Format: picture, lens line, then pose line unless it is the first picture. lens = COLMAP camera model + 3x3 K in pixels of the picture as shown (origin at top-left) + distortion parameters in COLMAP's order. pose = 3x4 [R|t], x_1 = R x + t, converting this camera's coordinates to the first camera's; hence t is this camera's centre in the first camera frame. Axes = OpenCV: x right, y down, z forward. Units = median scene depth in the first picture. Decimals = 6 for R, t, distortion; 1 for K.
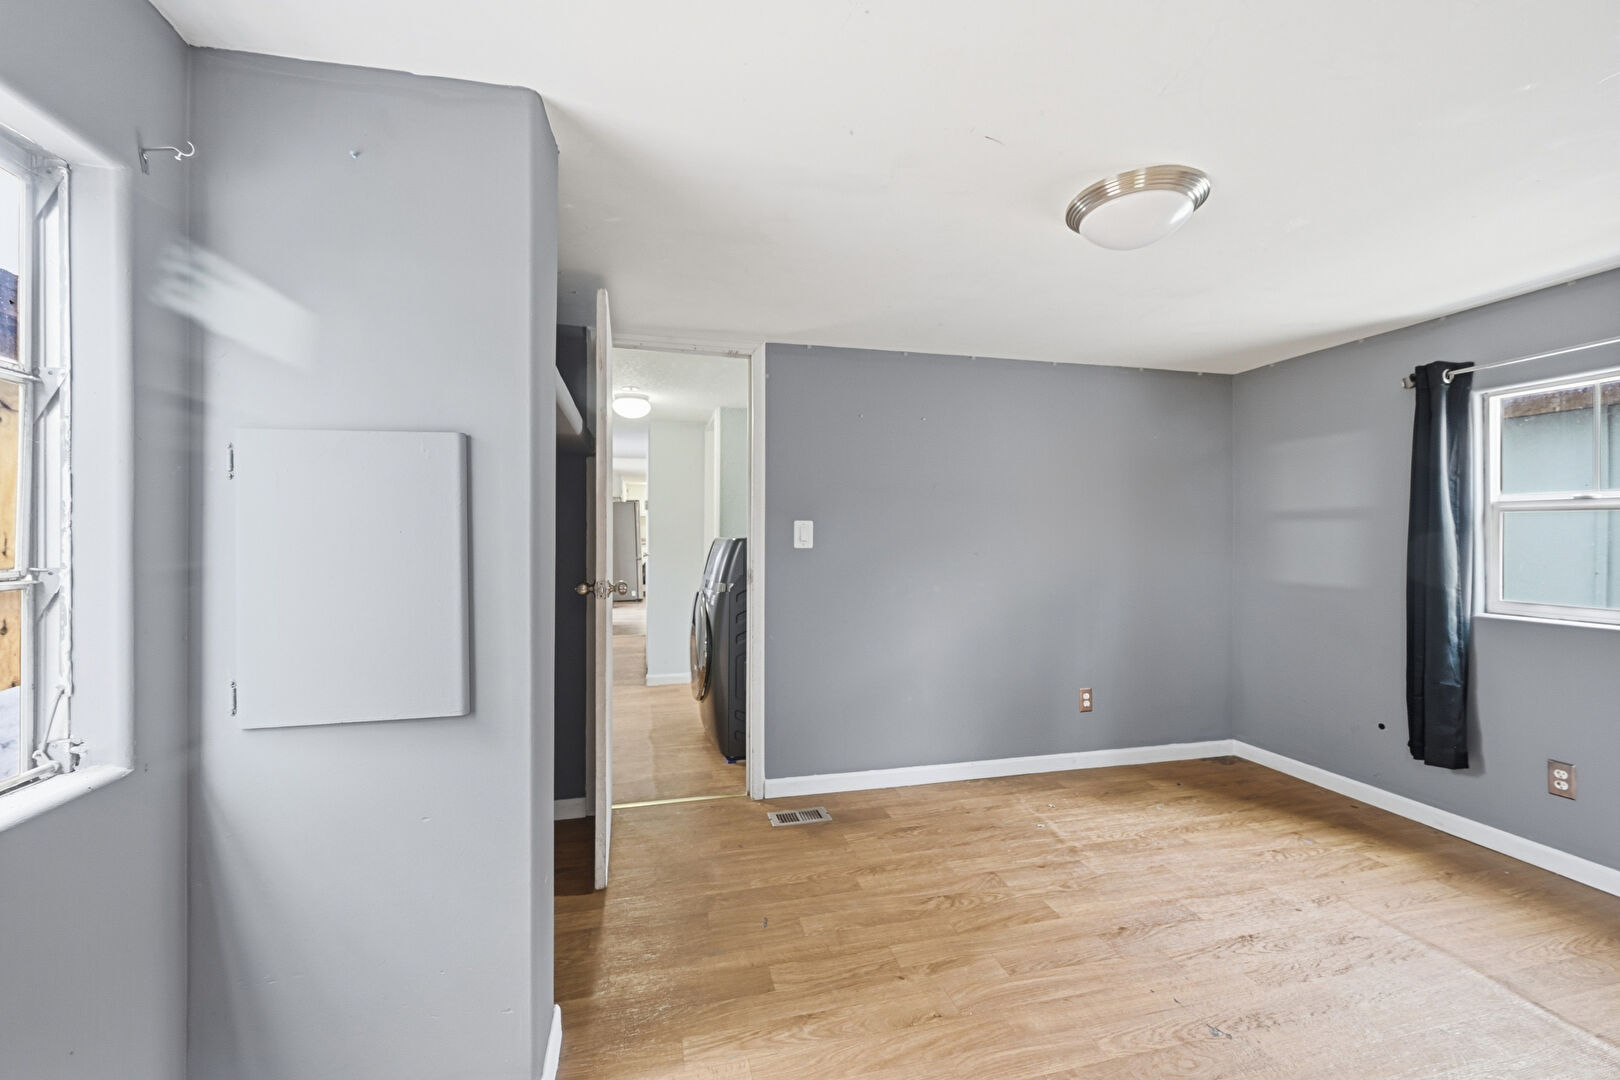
lens RADIAL K [[644.0, 0, 810.5], [0, 644.0, 535.7], [0, 0, 1]] dist [0.001873, 0.000035]
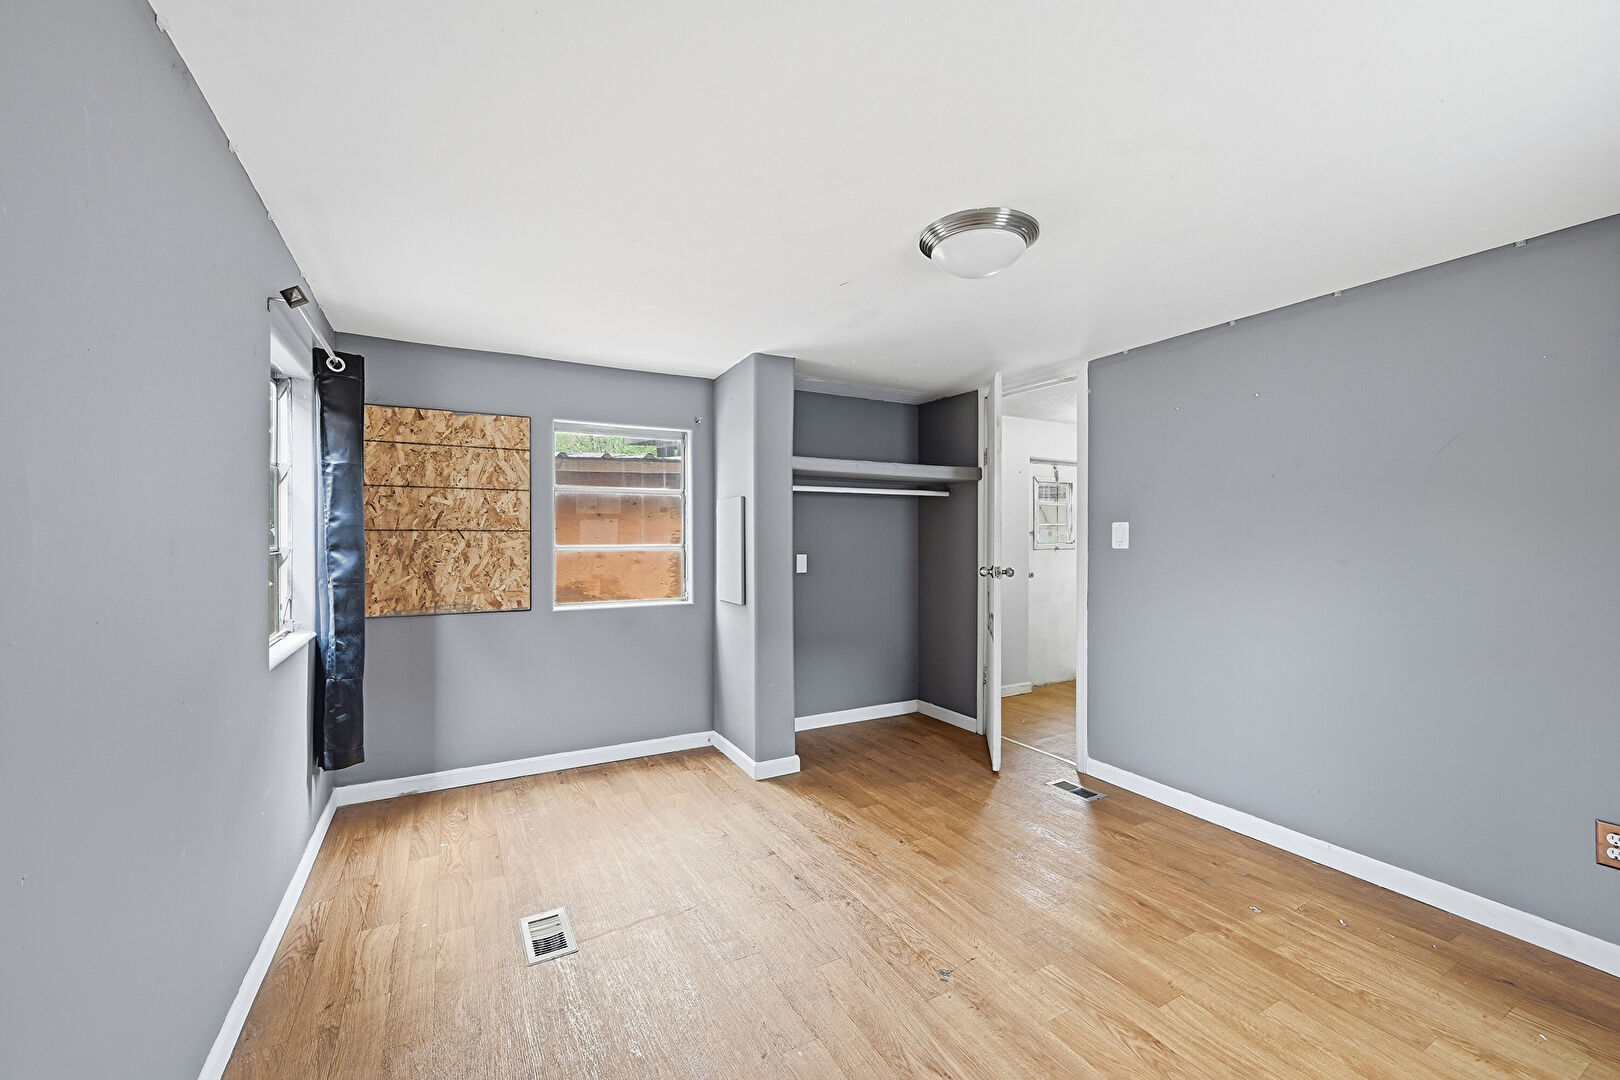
lens RADIAL K [[644.0, 0, 806.9], [0, 644.0, 537.1], [0, 0, 1]] dist [0.001873, 0.000035]
pose [[0.258237, 0.000865, -0.966081, 0.931654], [-0.003028, 0.999995, 0.000086, 0.002187], [0.966077, 0.002903, 0.258238, 0.264250]]
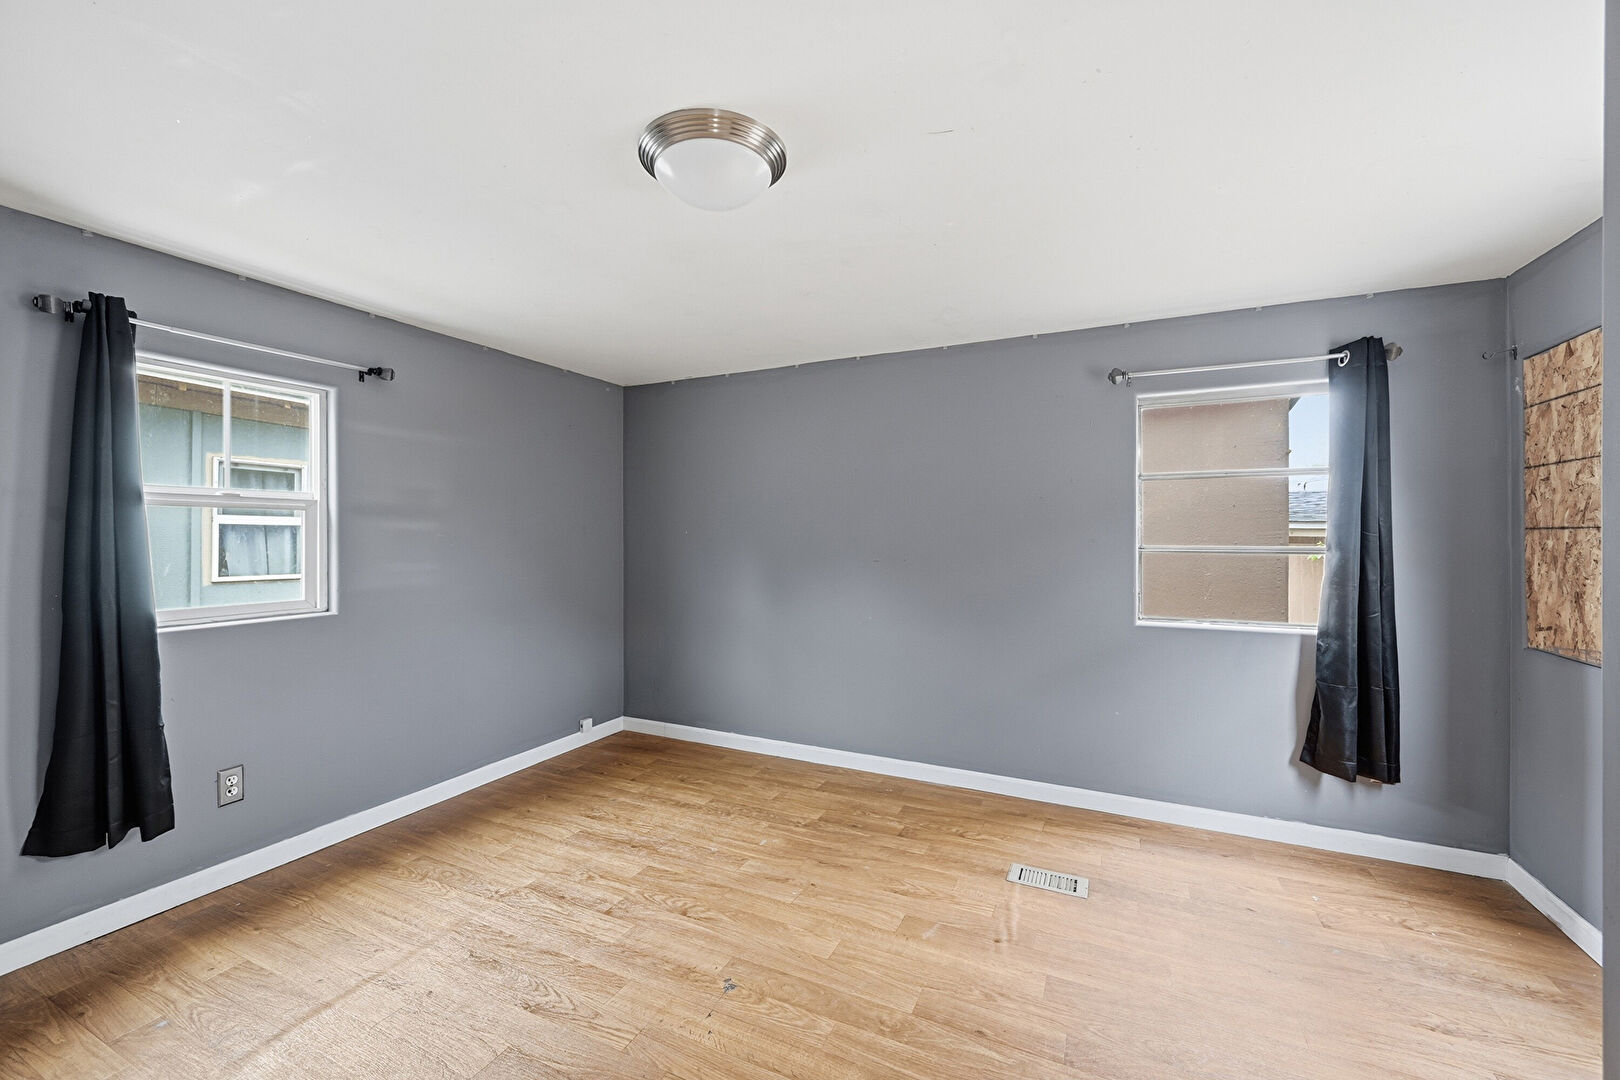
lens RADIAL K [[644.0, 0, 809.2], [0, 644.0, 536.7], [0, 0, 1]] dist [0.001873, 0.000035]
pose [[-0.775415, -0.004883, 0.631433, -0.396692], [0.001286, 0.999956, 0.009311, -0.007371], [-0.631451, 0.008032, -0.775374, 1.202025]]
